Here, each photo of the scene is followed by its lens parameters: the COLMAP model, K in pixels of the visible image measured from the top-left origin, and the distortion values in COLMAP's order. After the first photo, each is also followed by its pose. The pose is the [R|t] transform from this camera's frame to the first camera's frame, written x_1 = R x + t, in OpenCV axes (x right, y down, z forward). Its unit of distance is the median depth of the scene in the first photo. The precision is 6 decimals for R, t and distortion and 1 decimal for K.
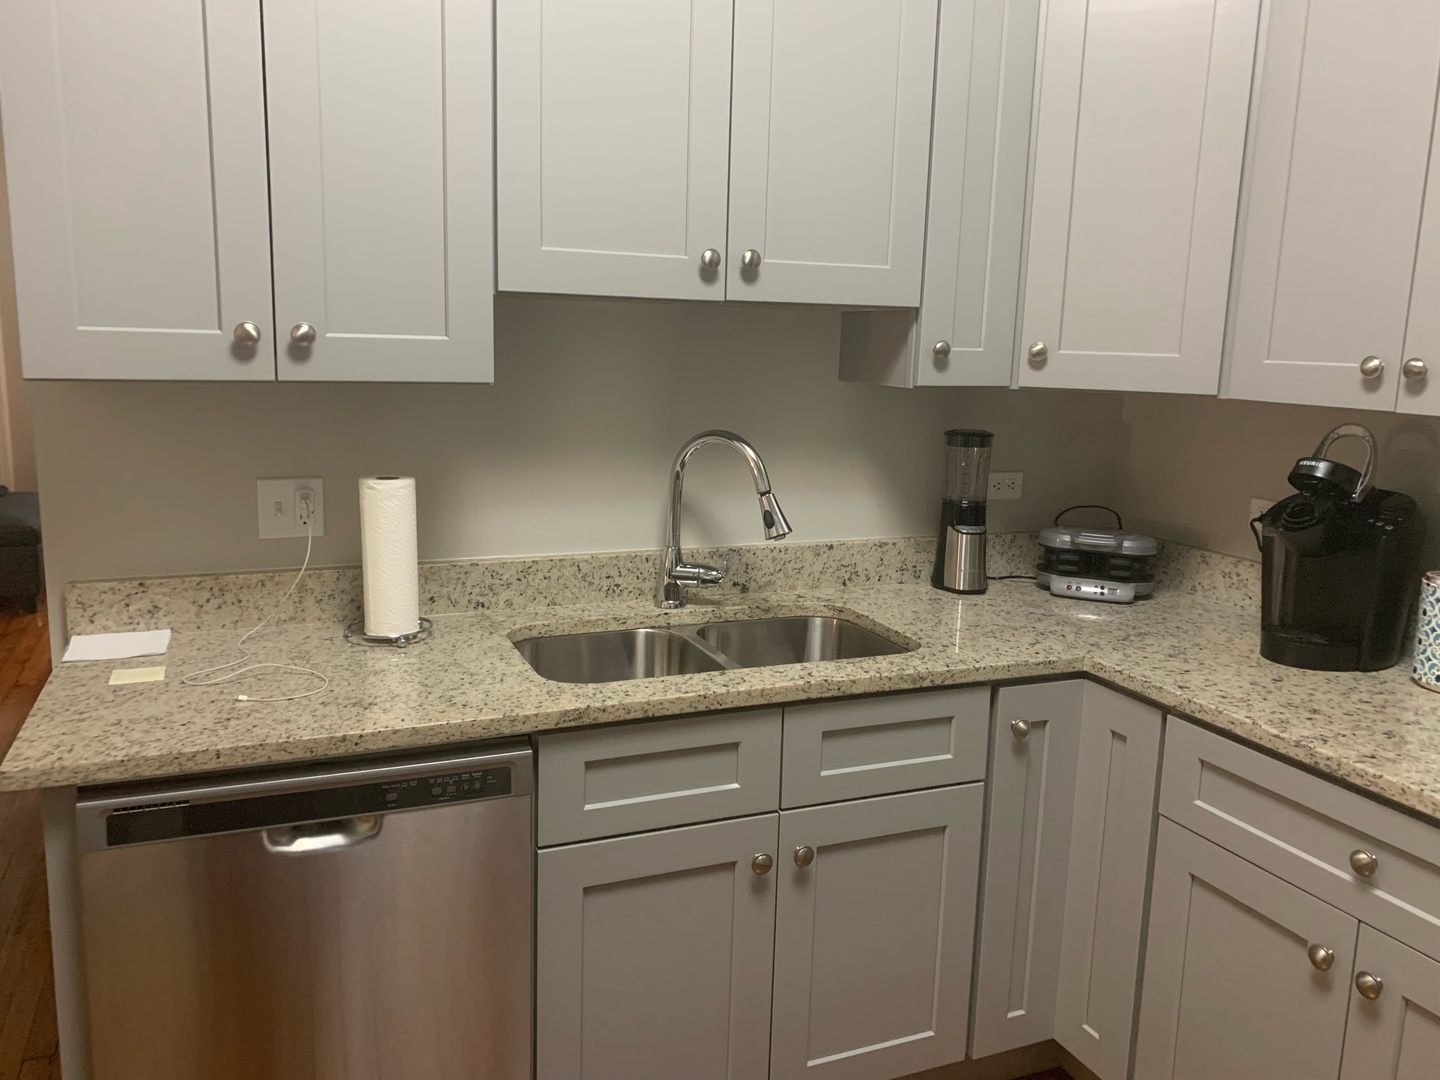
lens RADIAL K [[1074.8, 0, 734.1], [0, 1074.8, 525.0], [0, 0, 1]] dist [0.038718, -0.038479]
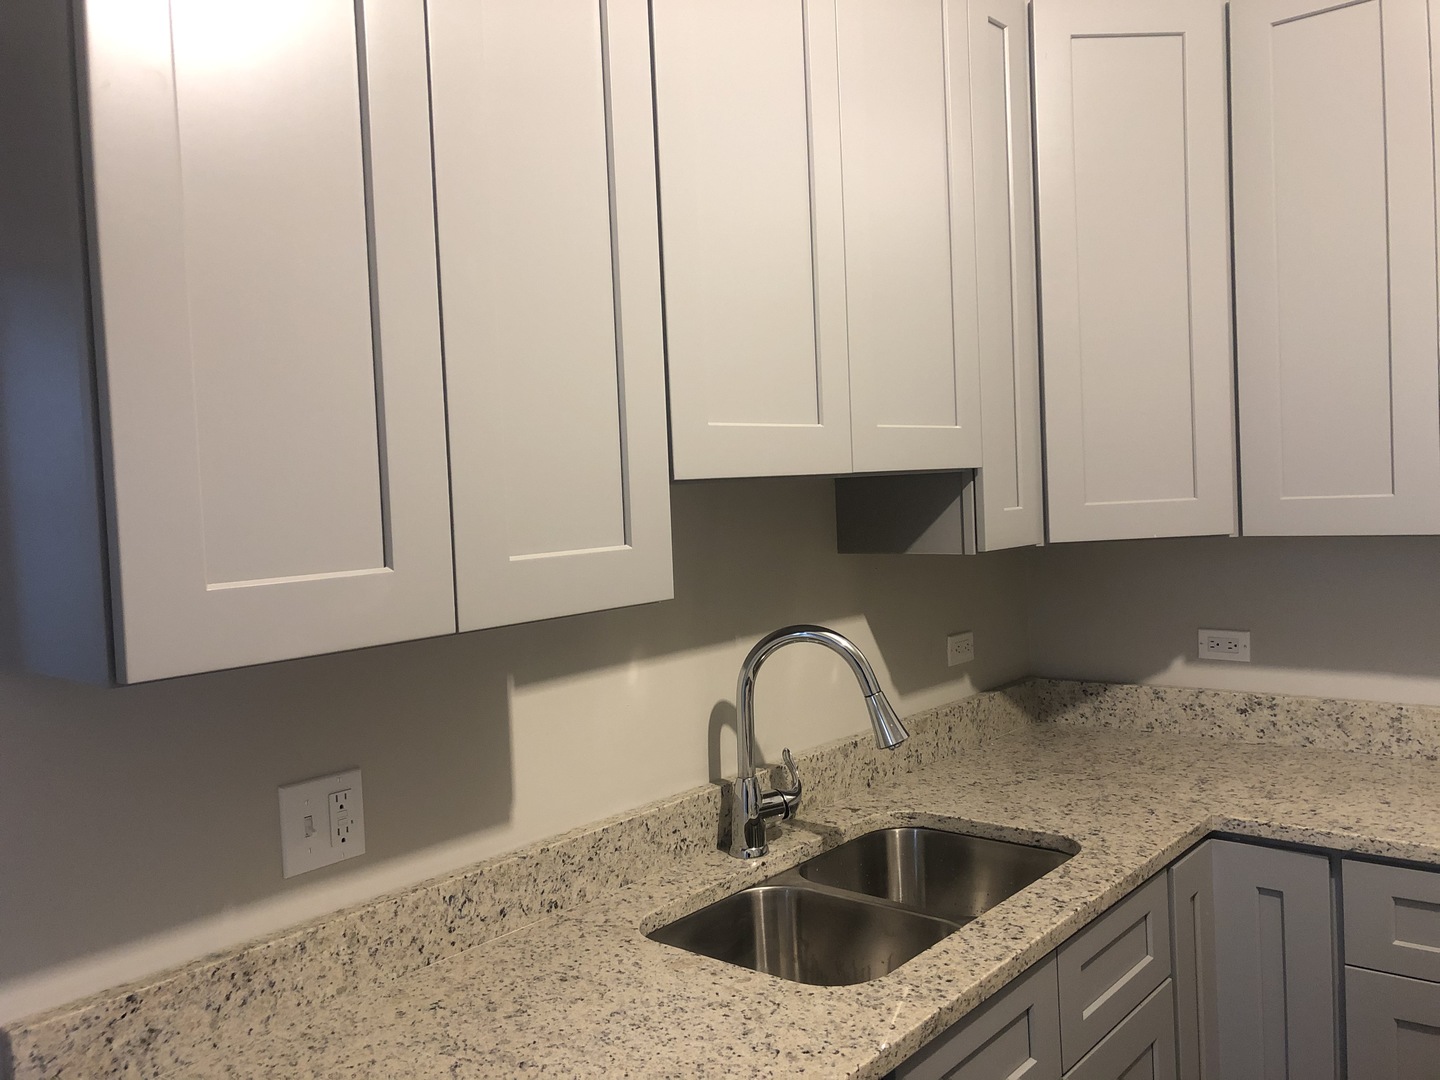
lens RADIAL K [[1165.9, 0, 720.9], [0, 1165.9, 544.4], [0, 0, 1]] dist [0.013202, -0.005802]
pose [[0.892093, -0.090590, 0.442678, -0.507147], [0.146263, 0.984844, -0.093214, -0.082764], [-0.427525, 0.147903, 0.891823, 0.237368]]
